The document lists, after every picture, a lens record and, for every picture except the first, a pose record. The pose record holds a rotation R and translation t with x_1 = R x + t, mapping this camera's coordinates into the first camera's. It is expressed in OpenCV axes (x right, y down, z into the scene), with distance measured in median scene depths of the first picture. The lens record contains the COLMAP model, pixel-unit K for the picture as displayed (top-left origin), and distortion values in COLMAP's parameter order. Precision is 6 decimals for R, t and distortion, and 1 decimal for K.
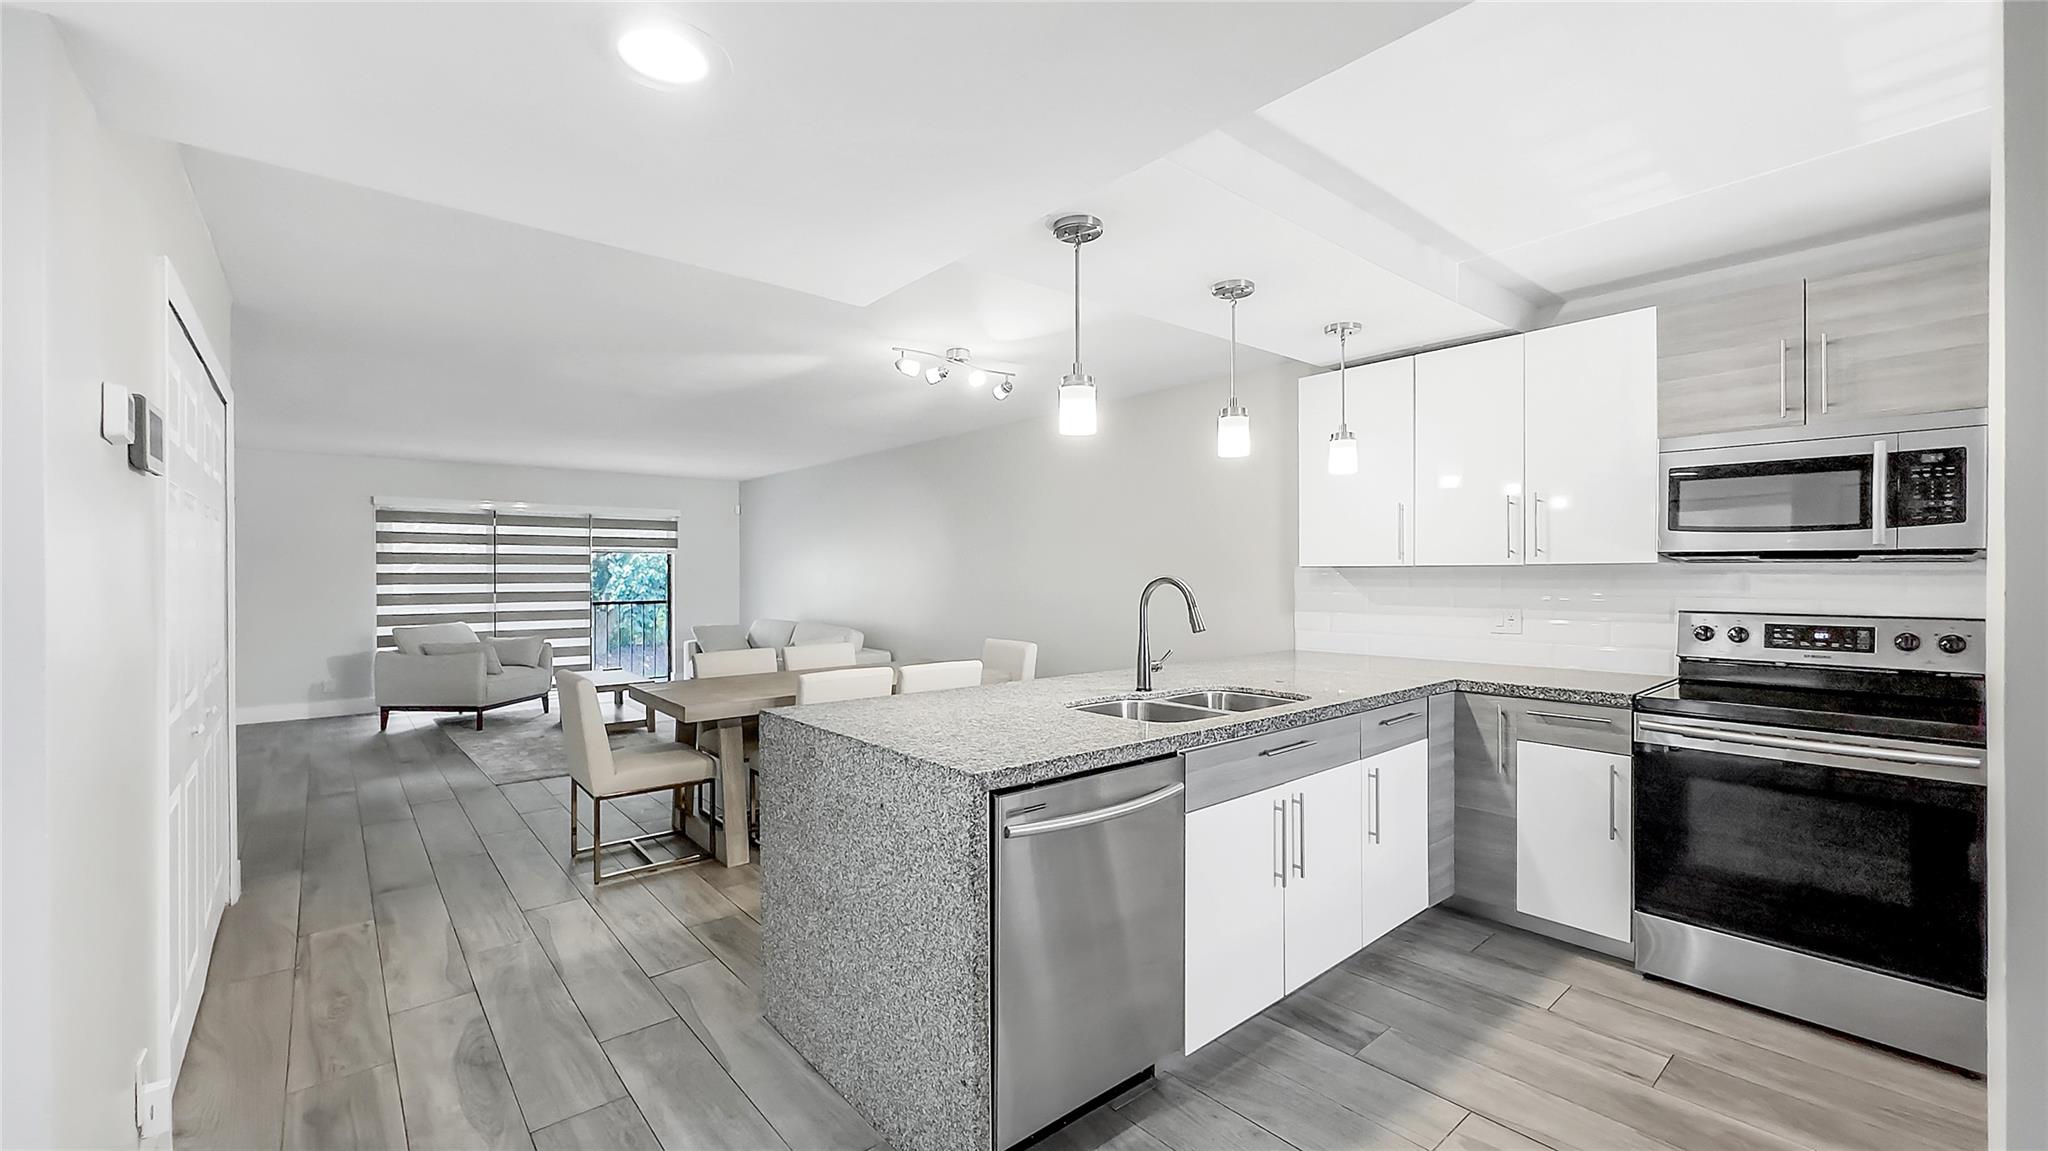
lens RADIAL K [[830.4, 0, 1017.7], [0, 830.4, 569.7], [0, 0, 1]] dist [-0.002958, -0.000663]
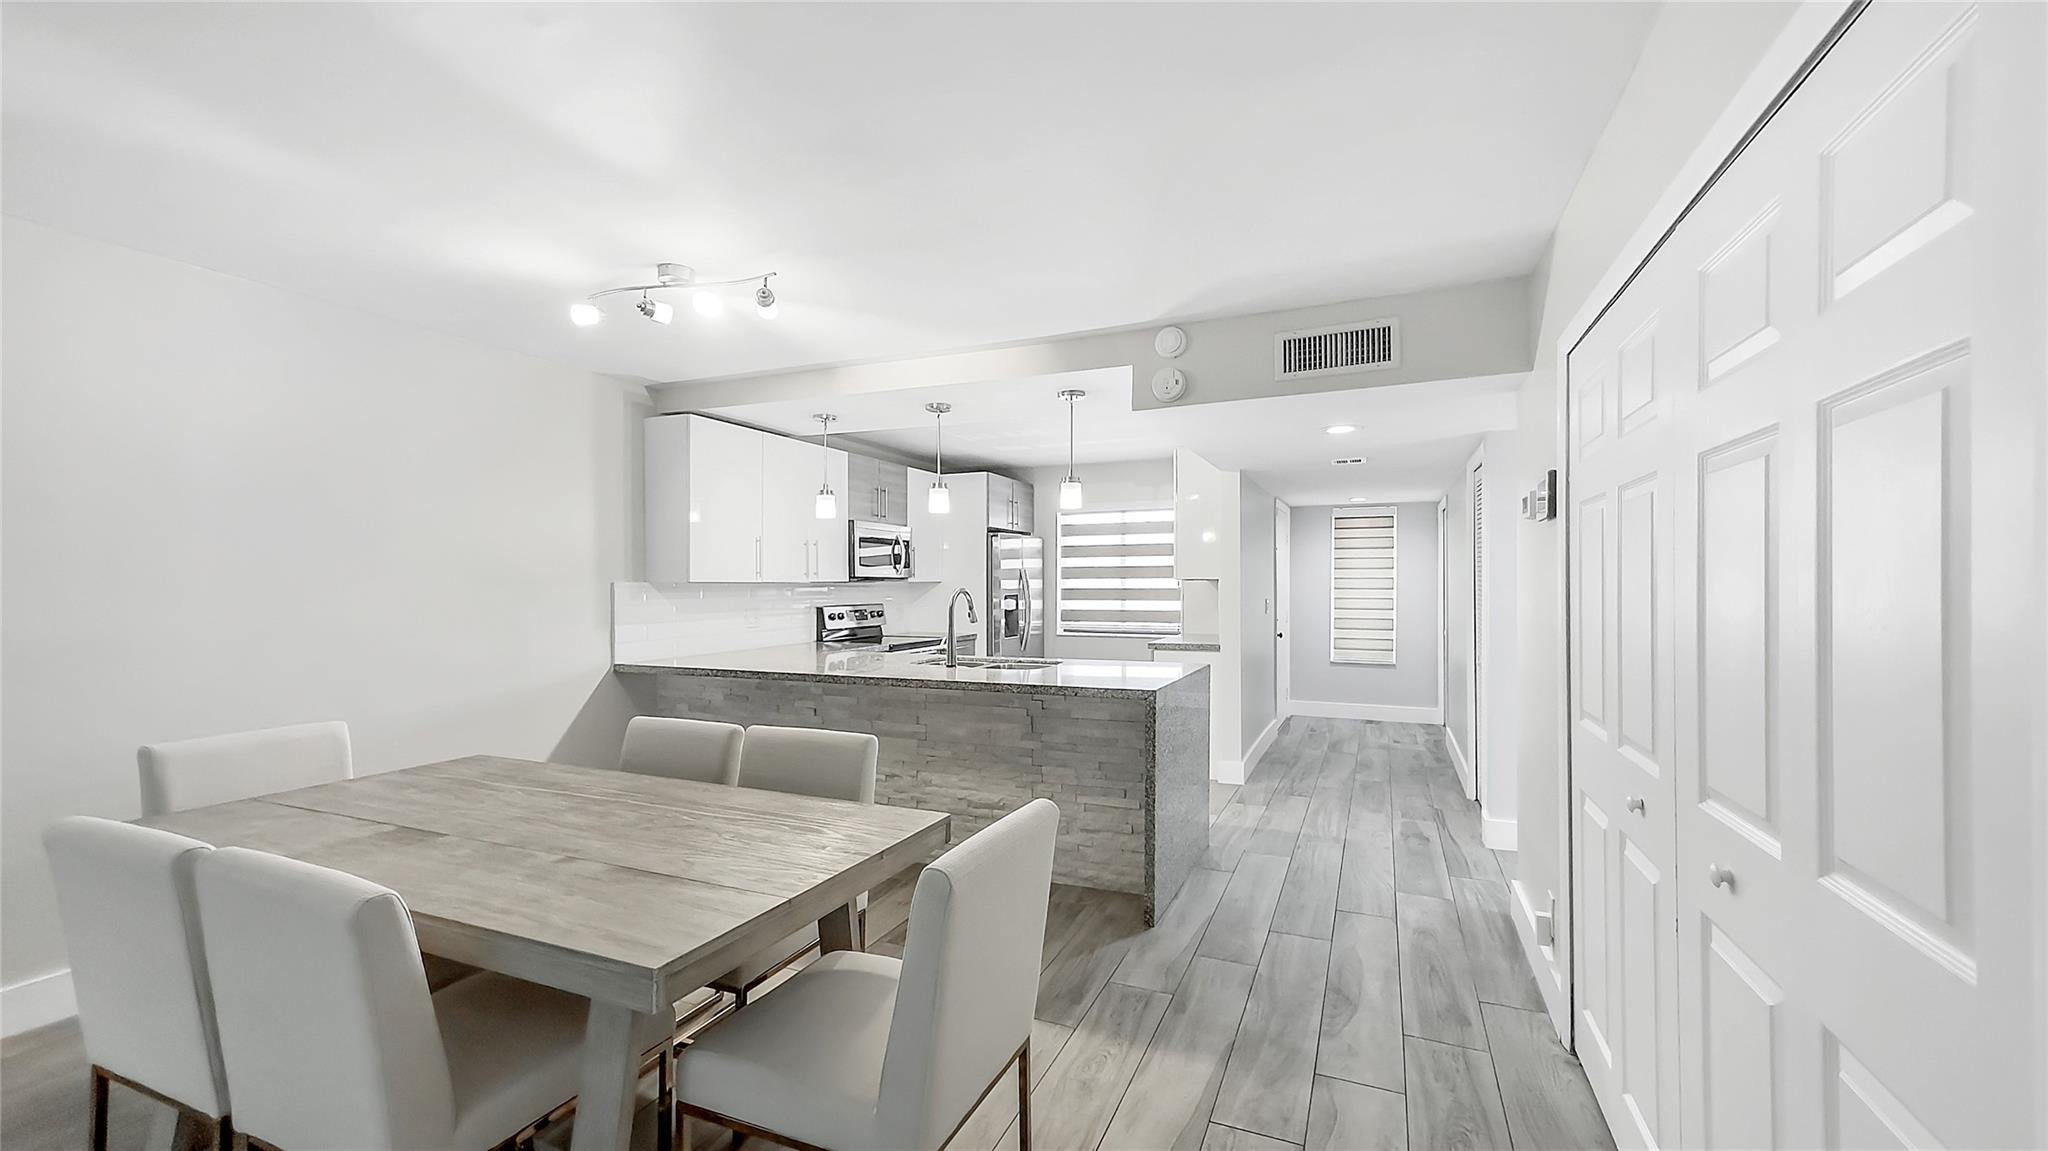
lens RADIAL K [[830.4, 0, 1020.1], [0, 830.4, 580.9], [0, 0, 1]] dist [-0.002958, -0.000663]
pose [[-0.447343, 0.010417, 0.894302, -1.347467], [0.007036, 0.999942, -0.008128, 0.010305], [-0.894335, 0.002657, -0.447391, 1.730788]]
